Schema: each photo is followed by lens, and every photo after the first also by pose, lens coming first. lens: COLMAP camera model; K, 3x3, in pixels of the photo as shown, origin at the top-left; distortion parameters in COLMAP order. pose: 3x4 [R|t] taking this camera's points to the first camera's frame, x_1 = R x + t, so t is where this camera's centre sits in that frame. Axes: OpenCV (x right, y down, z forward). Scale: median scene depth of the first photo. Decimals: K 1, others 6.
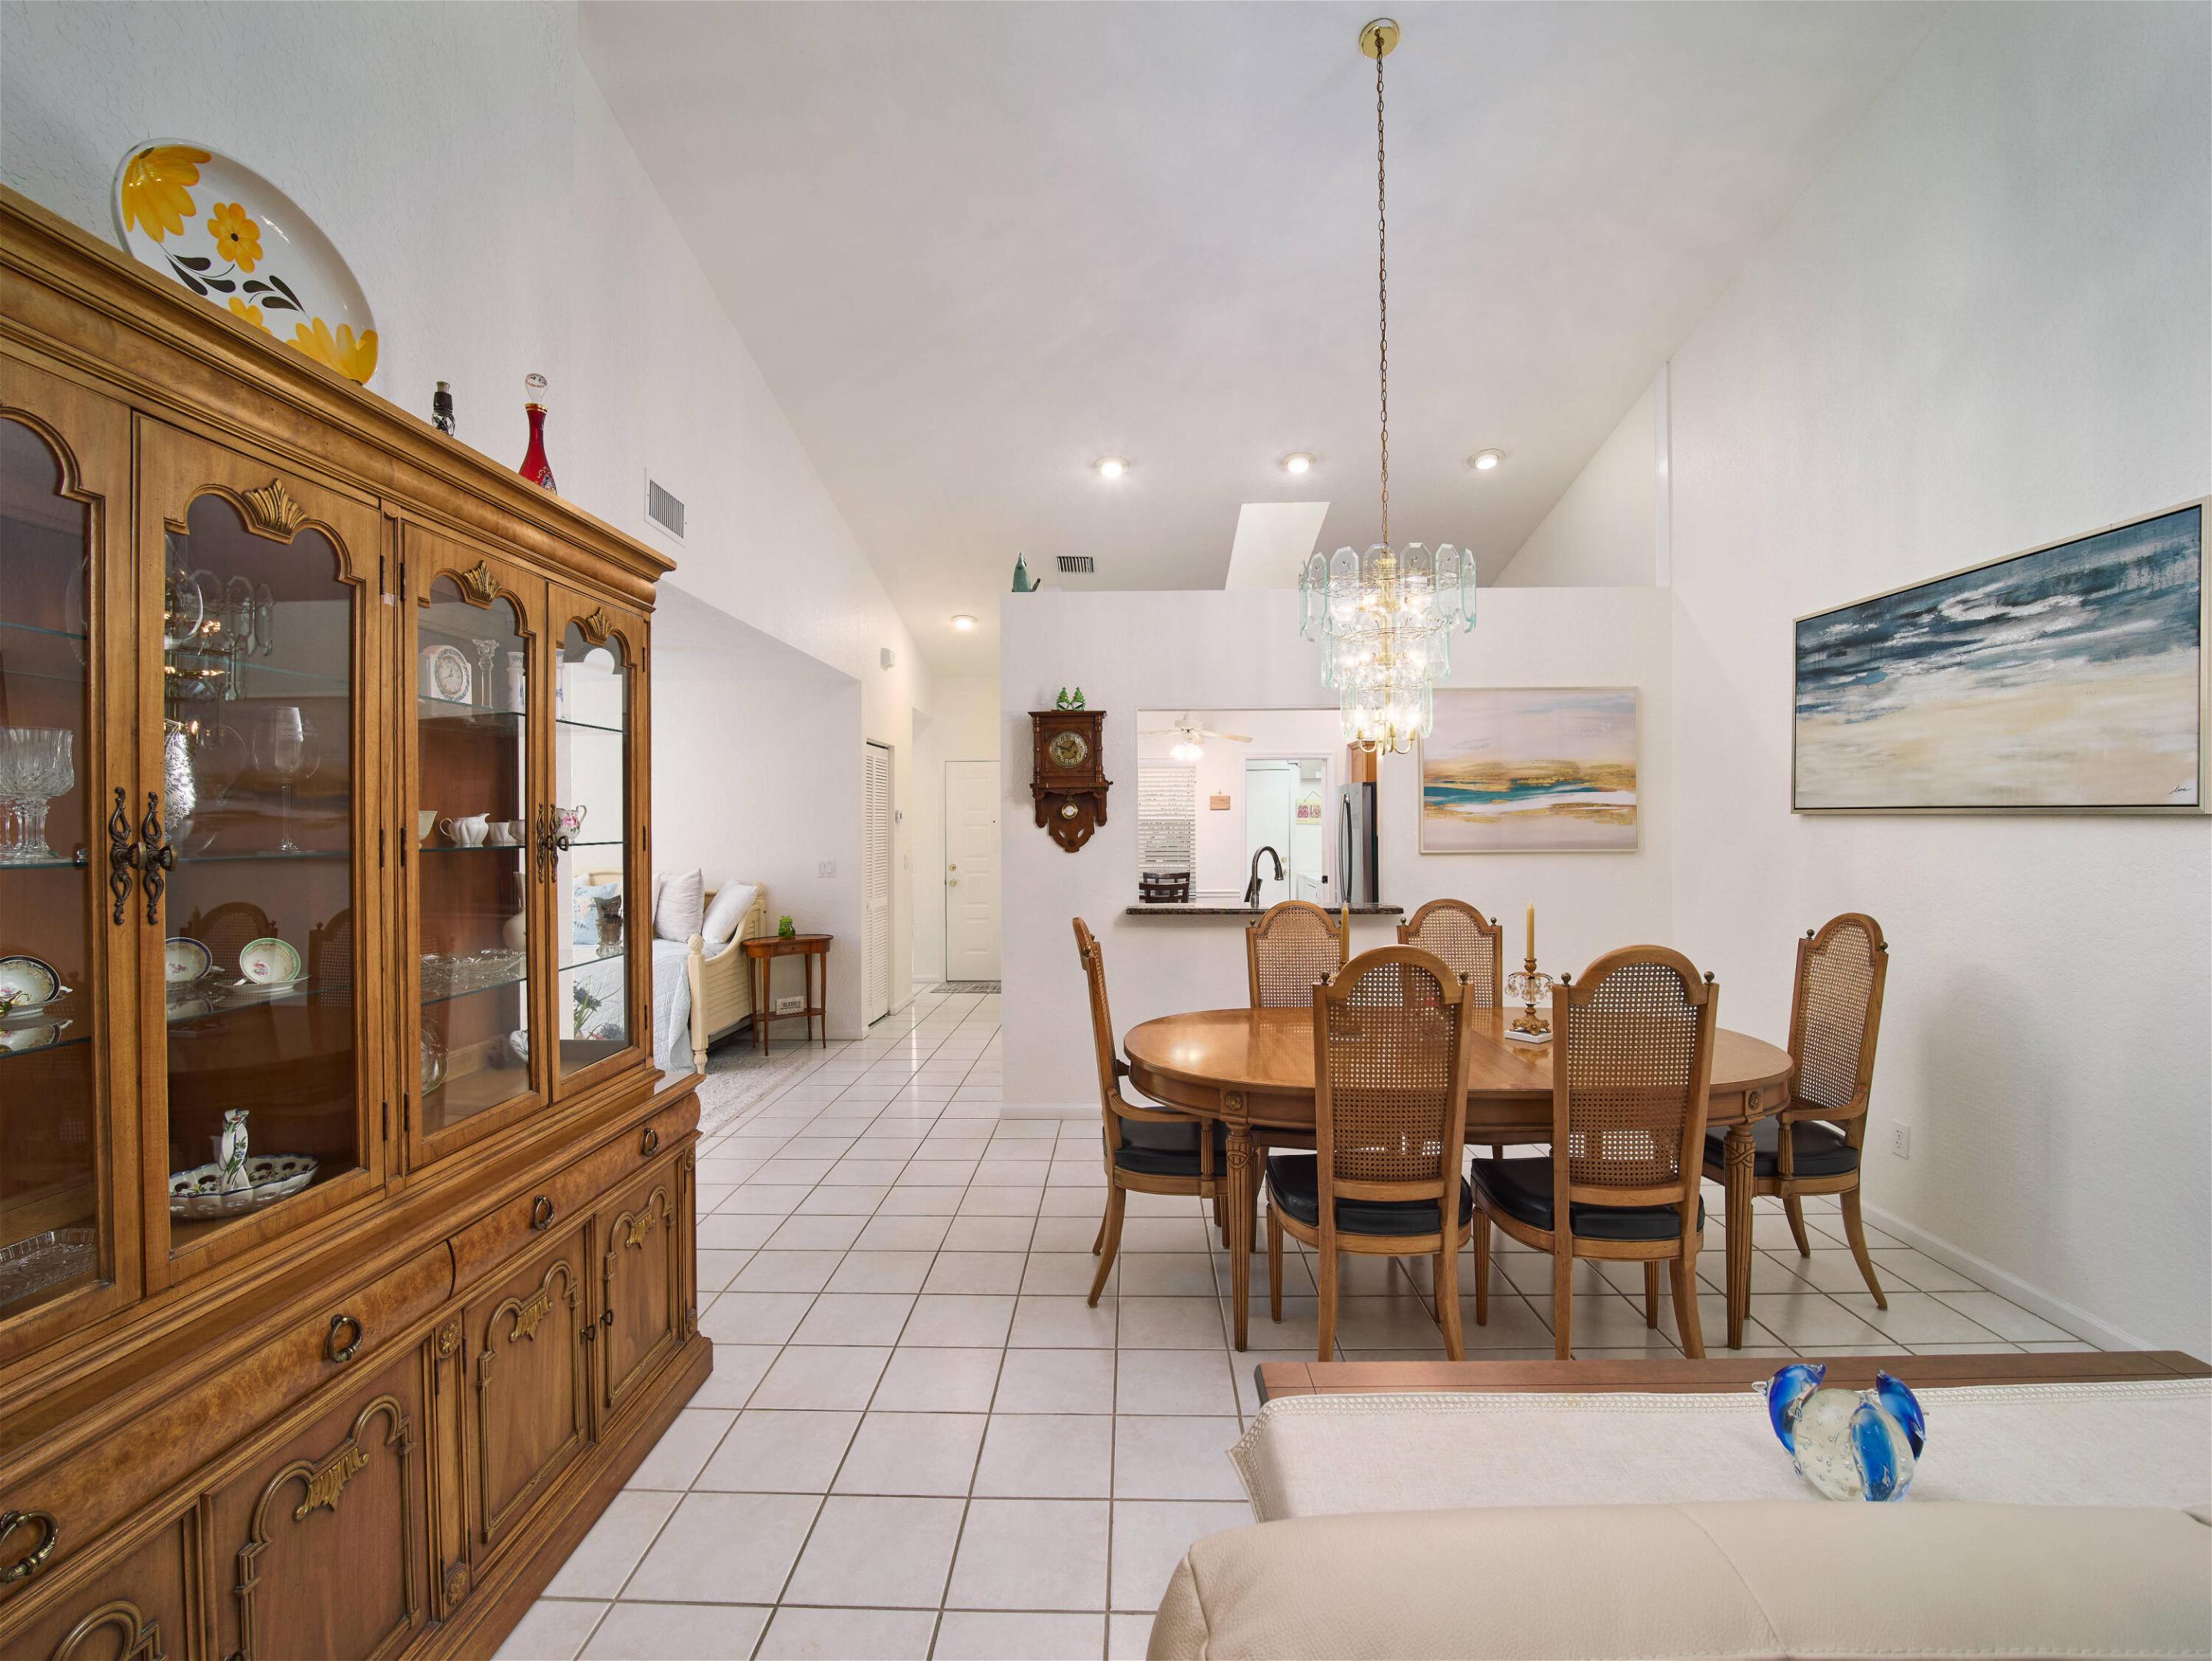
lens RADIAL K [[984.8, 0, 1107.7], [0, 984.8, 821.7], [0, 0, 1]] dist [-0.015181, -0.000545]
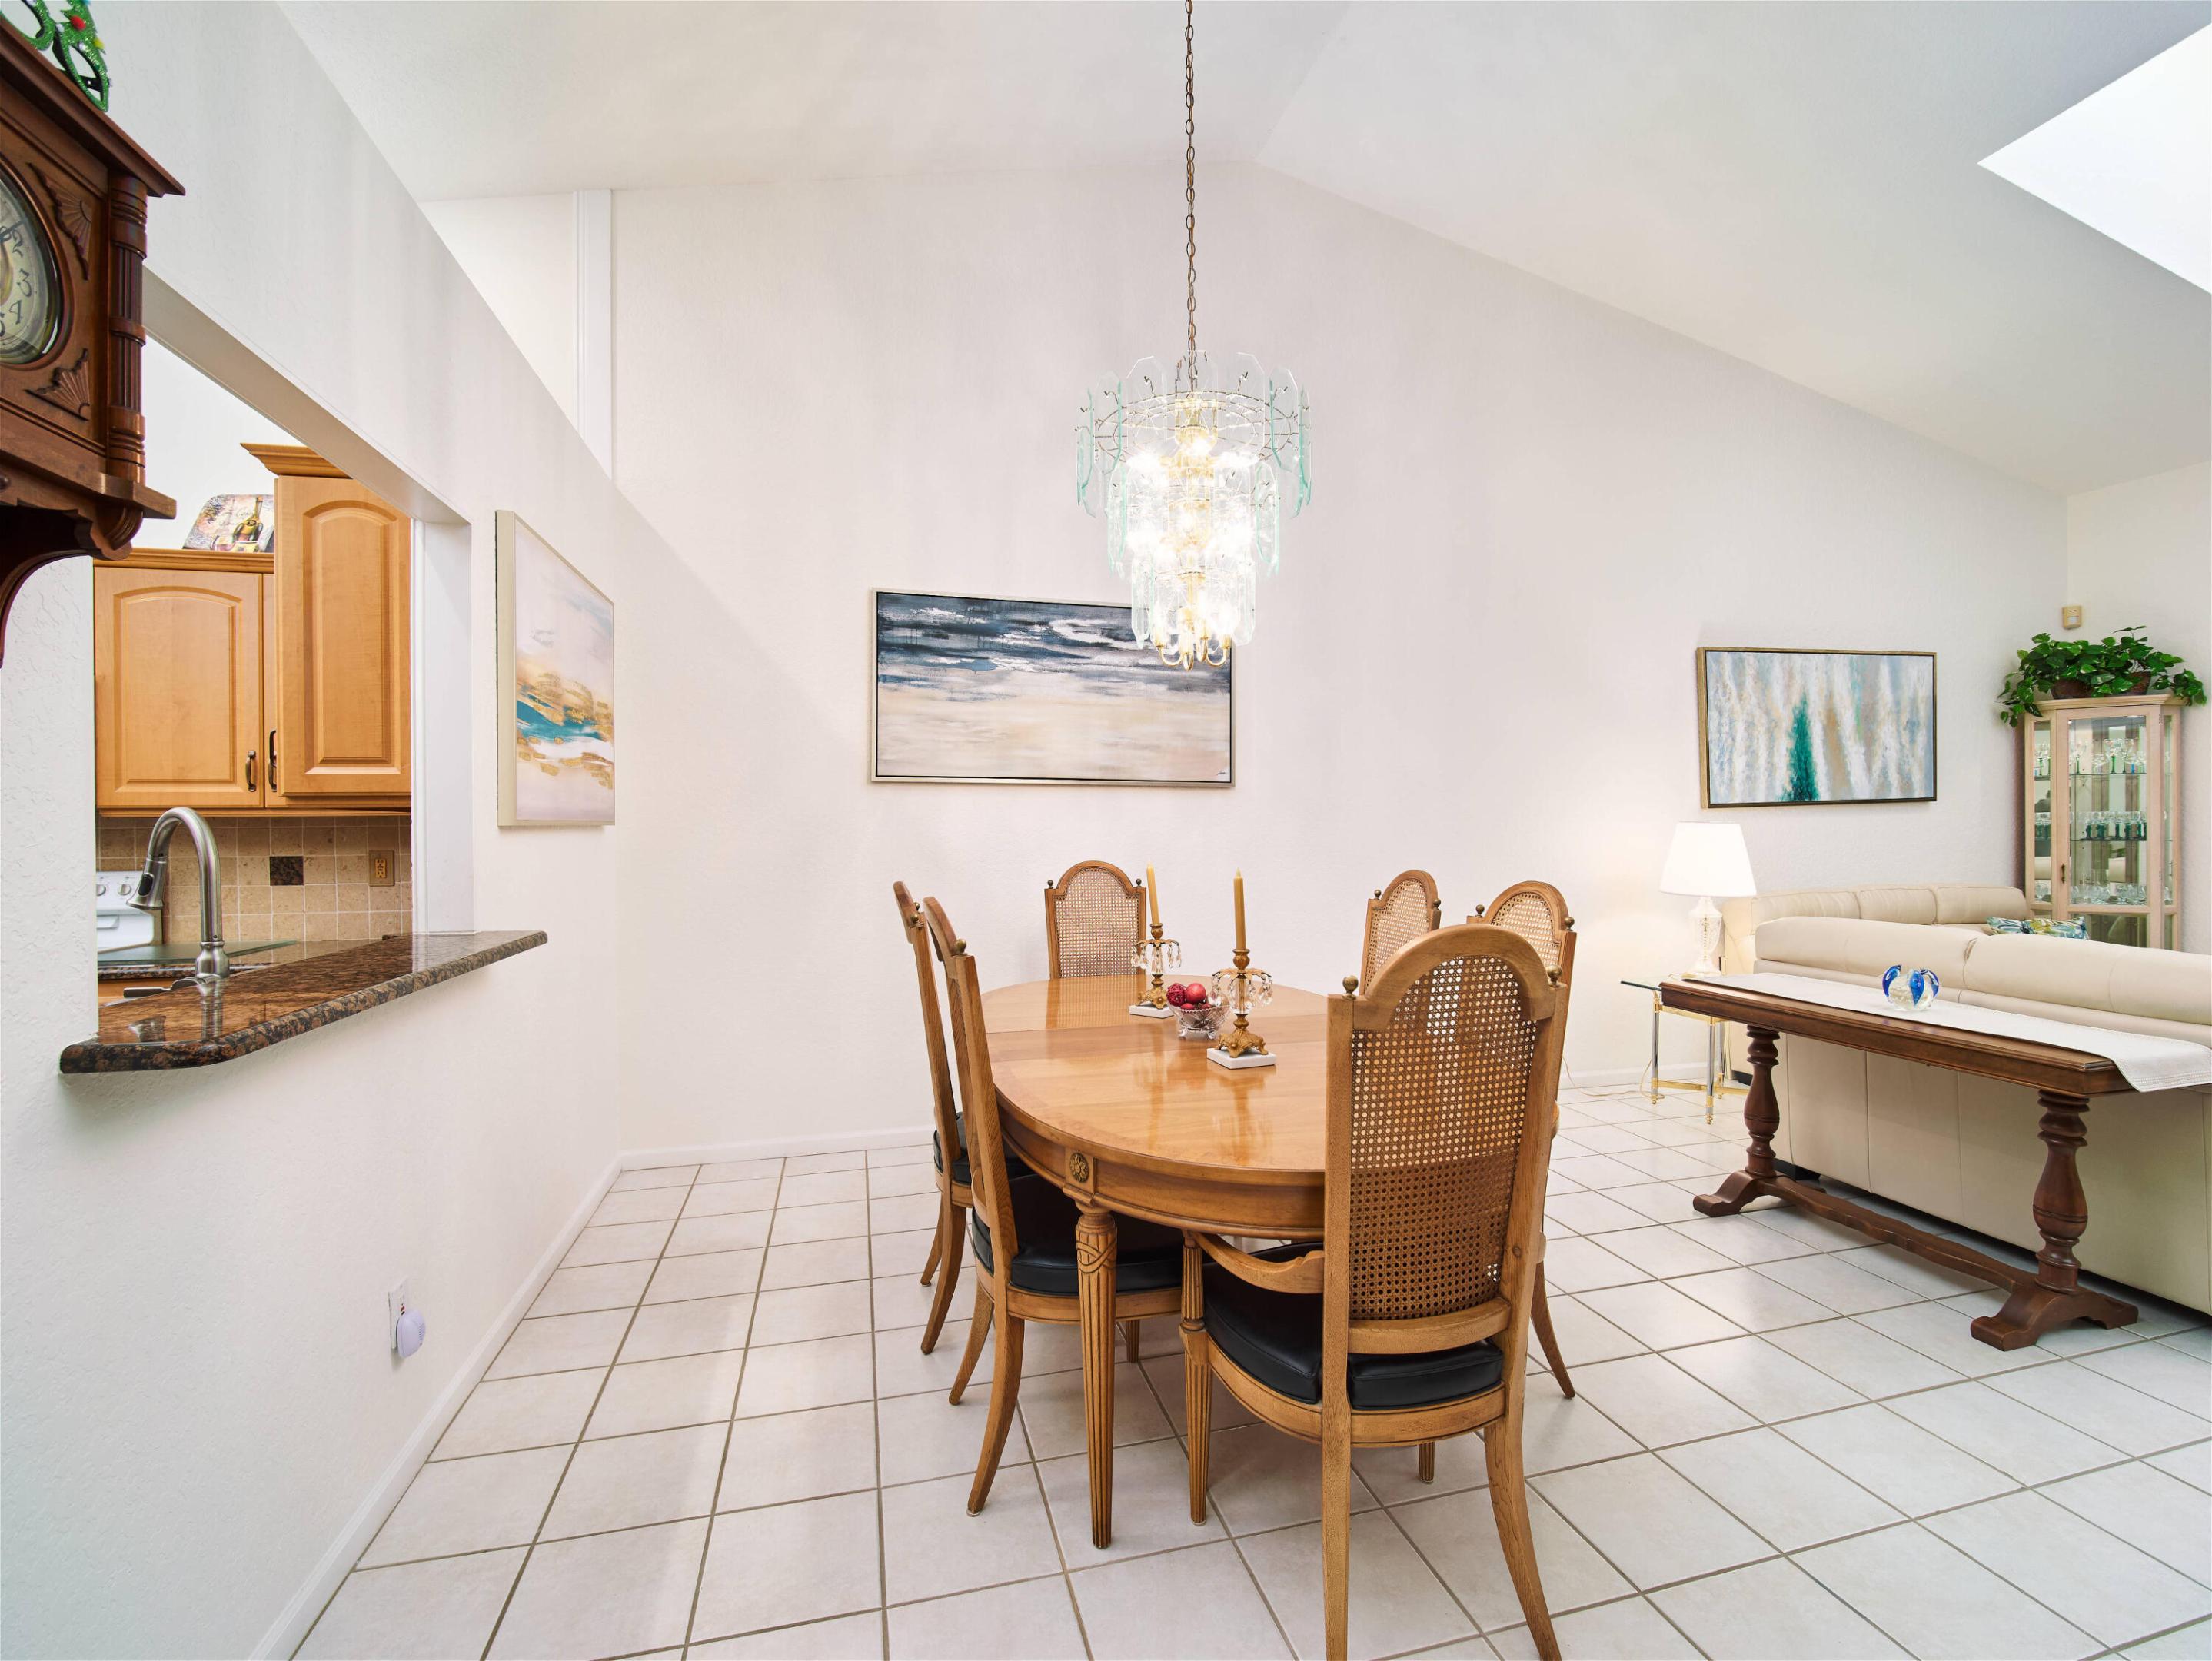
lens RADIAL K [[984.8, 0, 1120.1], [0, 984.8, 828.7], [0, 0, 1]] dist [-0.015181, -0.000545]
pose [[-0.284754, 0.015219, 0.958480, -0.407480], [0.007084, 0.999880, -0.013772, 0.068147], [-0.958574, 0.002868, -0.284828, 1.261002]]
